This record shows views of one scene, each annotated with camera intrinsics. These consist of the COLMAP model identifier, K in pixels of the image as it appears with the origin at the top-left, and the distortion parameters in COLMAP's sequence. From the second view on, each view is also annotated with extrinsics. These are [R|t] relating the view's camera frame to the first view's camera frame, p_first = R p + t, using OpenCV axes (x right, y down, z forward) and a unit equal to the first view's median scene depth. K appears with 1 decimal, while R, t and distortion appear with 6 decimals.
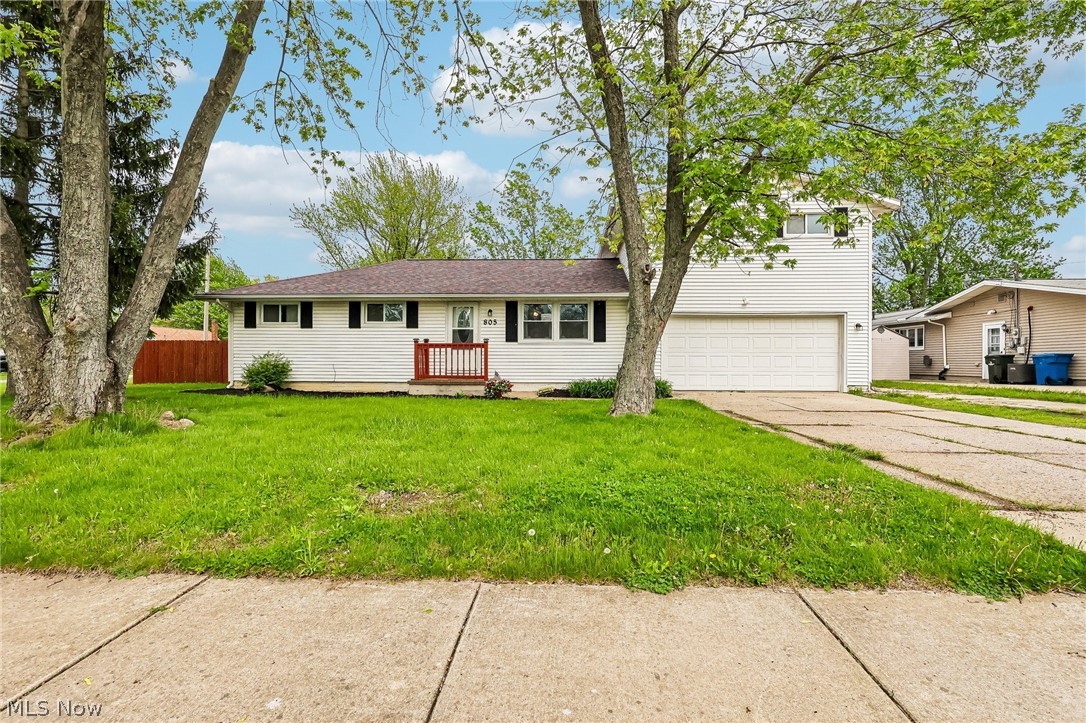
lens RADIAL K [[517.5, 0, 544.7], [0, 517.5, 357.6], [0, 0, 1]] dist [-0.002186, 0.001703]
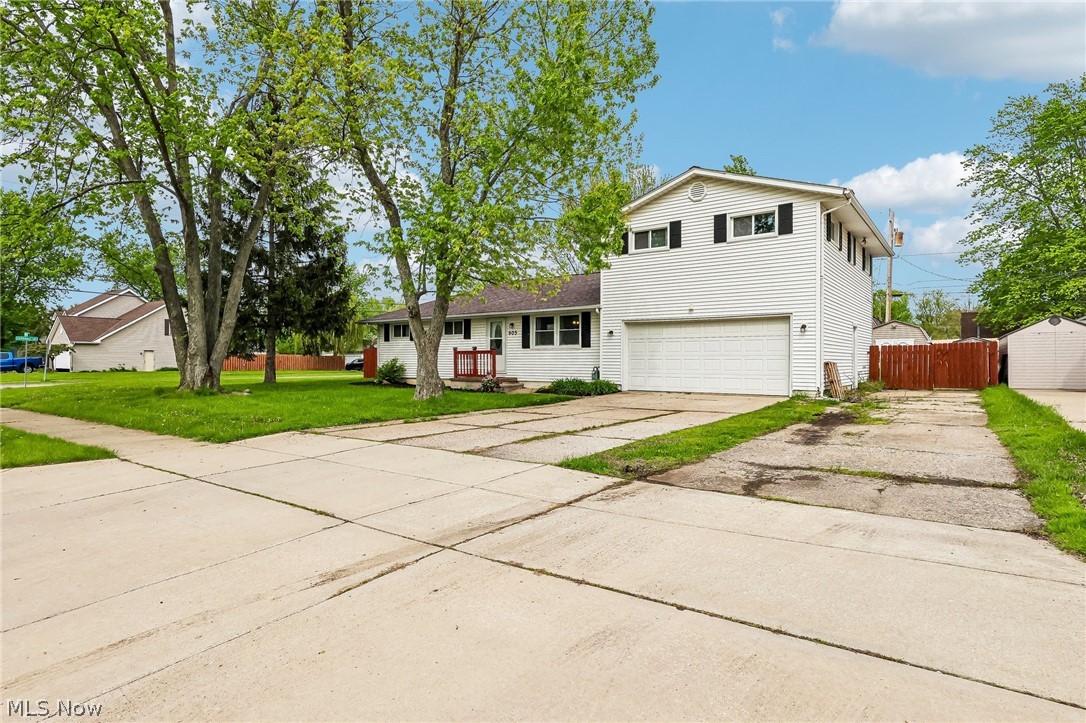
lens RADIAL K [[569.1, 0, 544.4], [0, 569.1, 363.0], [0, 0, 1]] dist [0.001423, 0.000015]
pose [[0.831611, -0.000257, -0.555359, 0.732159], [0.006137, 0.999943, 0.008727, -0.007283], [0.555325, -0.010665, 0.831565, -0.115162]]
